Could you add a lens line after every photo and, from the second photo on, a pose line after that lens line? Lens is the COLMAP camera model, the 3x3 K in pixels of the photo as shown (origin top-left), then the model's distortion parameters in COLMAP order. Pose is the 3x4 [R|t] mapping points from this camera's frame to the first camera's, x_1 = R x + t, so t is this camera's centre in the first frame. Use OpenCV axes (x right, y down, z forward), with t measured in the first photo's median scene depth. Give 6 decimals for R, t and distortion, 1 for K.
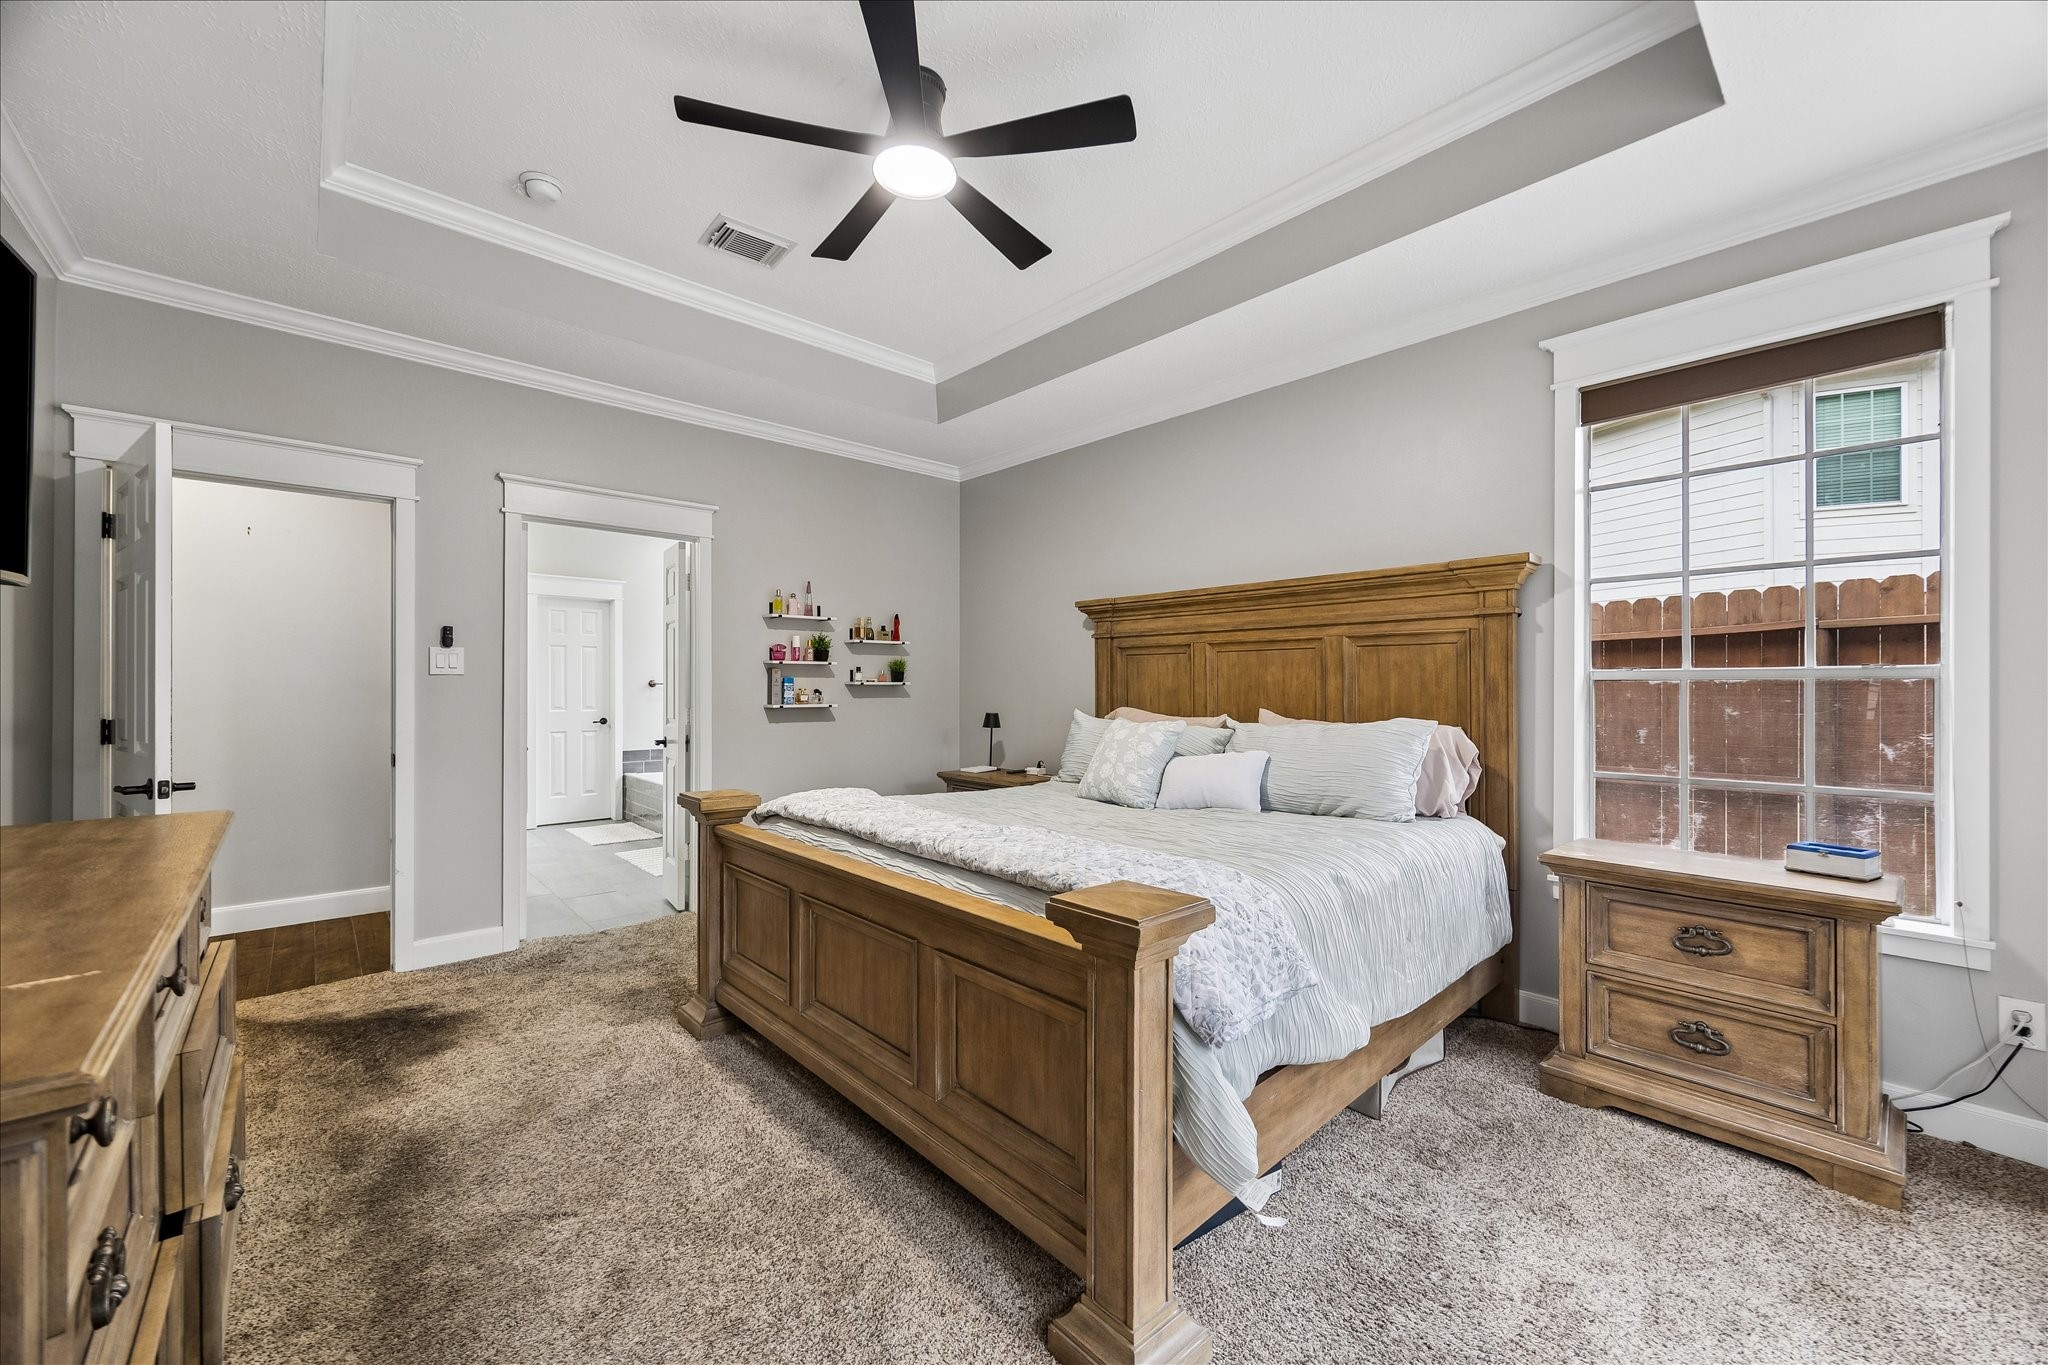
lens RADIAL K [[800.8, 0, 1023.1], [0, 800.8, 677.4], [0, 0, 1]] dist [0.000249, -0.000070]
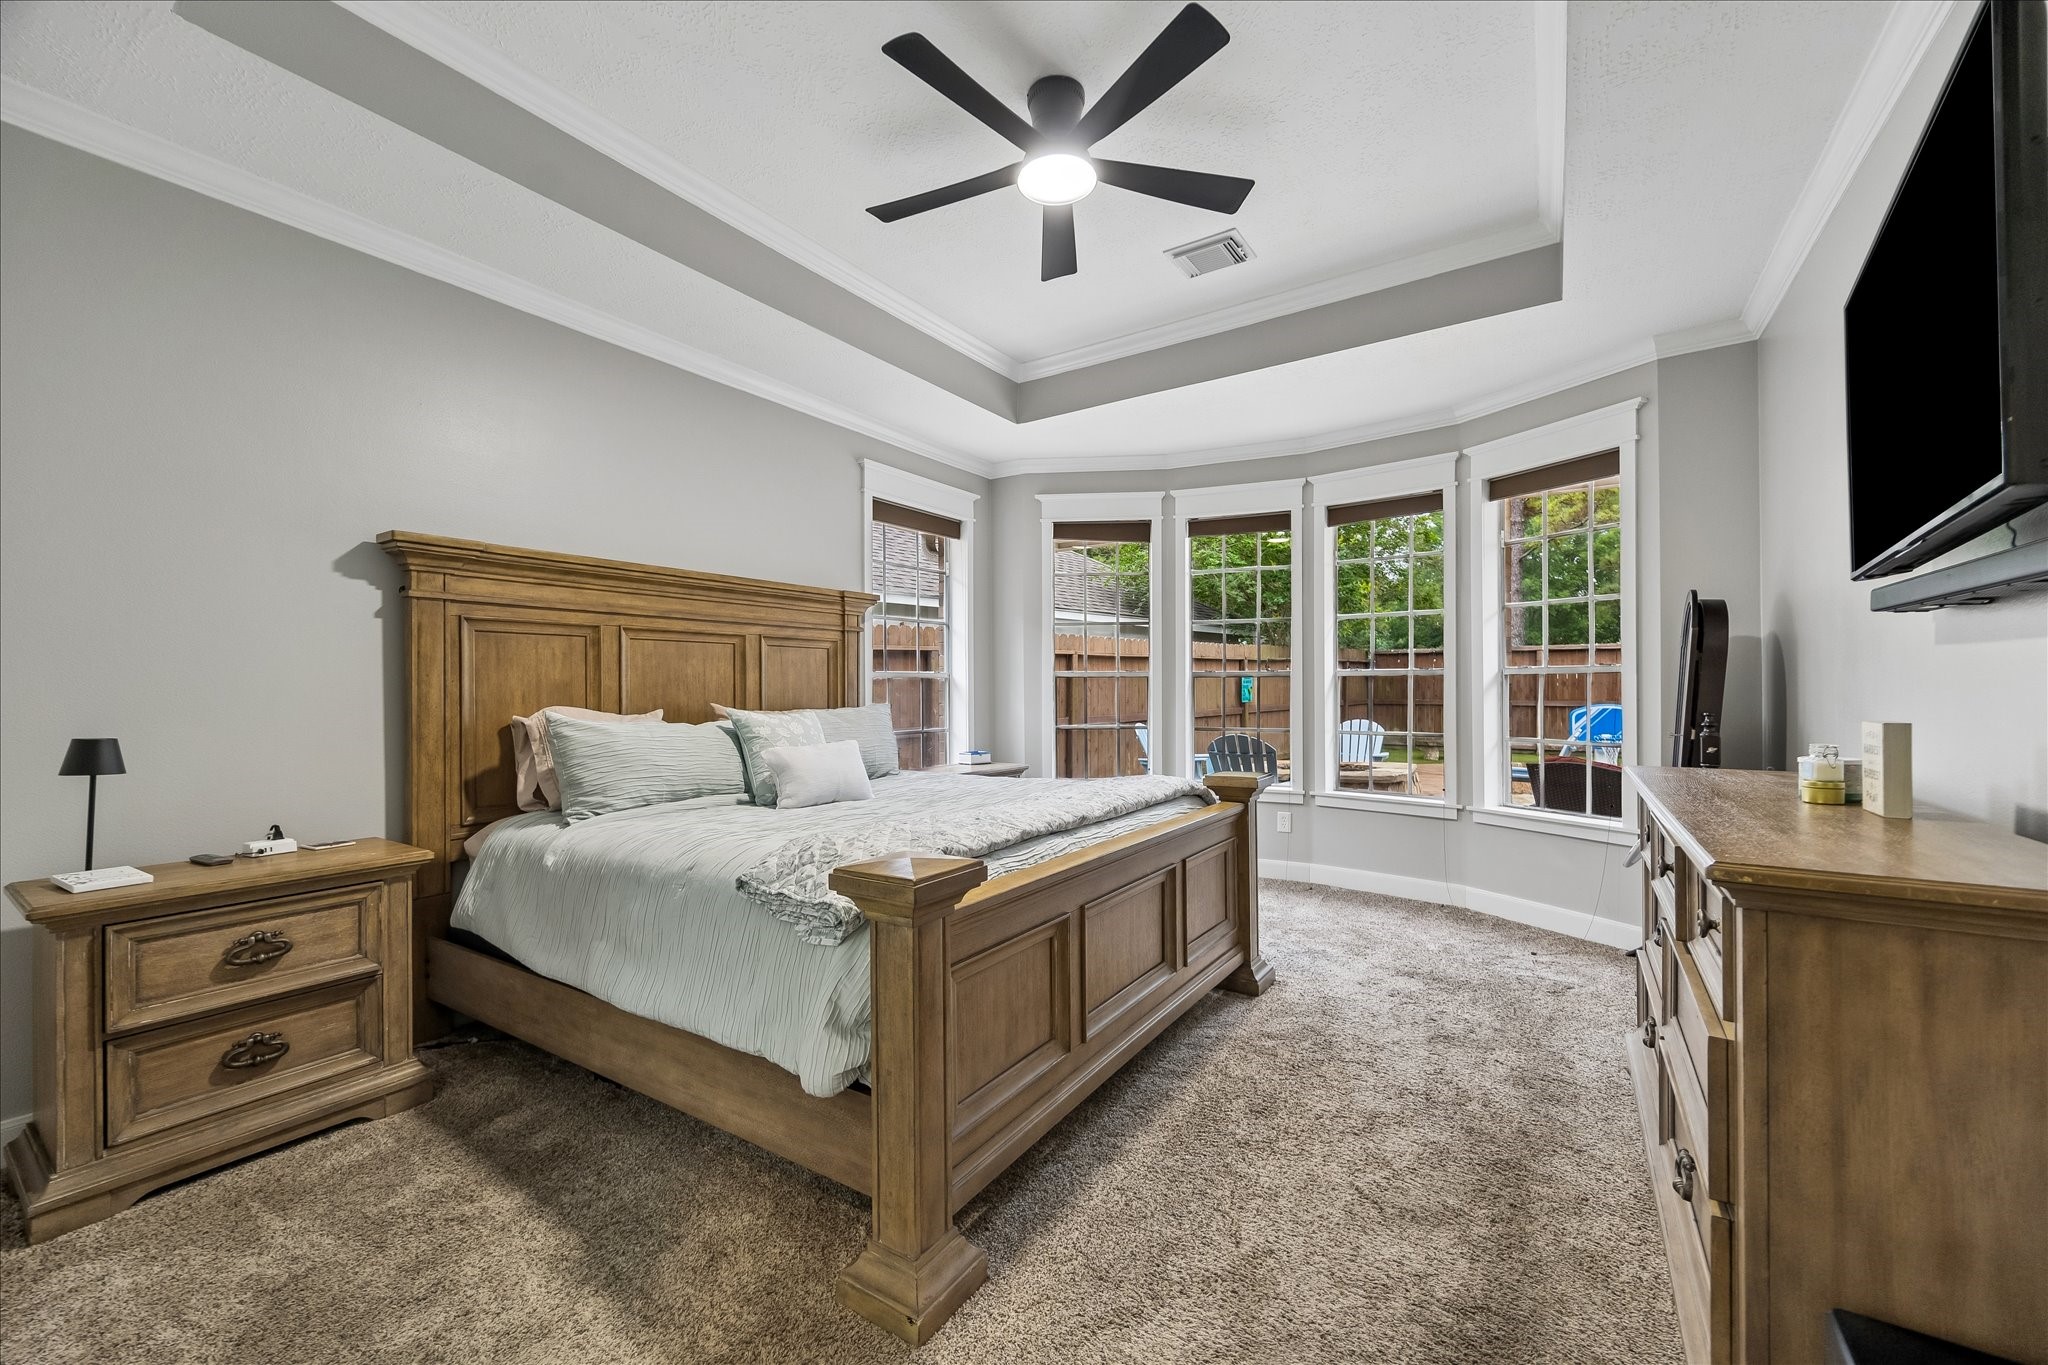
lens RADIAL K [[800.8, 0, 1024.4], [0, 800.8, 690.7], [0, 0, 1]] dist [0.000249, -0.000070]
pose [[-0.236290, -0.005278, 0.971668, -0.768236], [-0.008150, 0.999961, 0.003450, 0.020086], [-0.971648, -0.007104, -0.236324, 0.866771]]
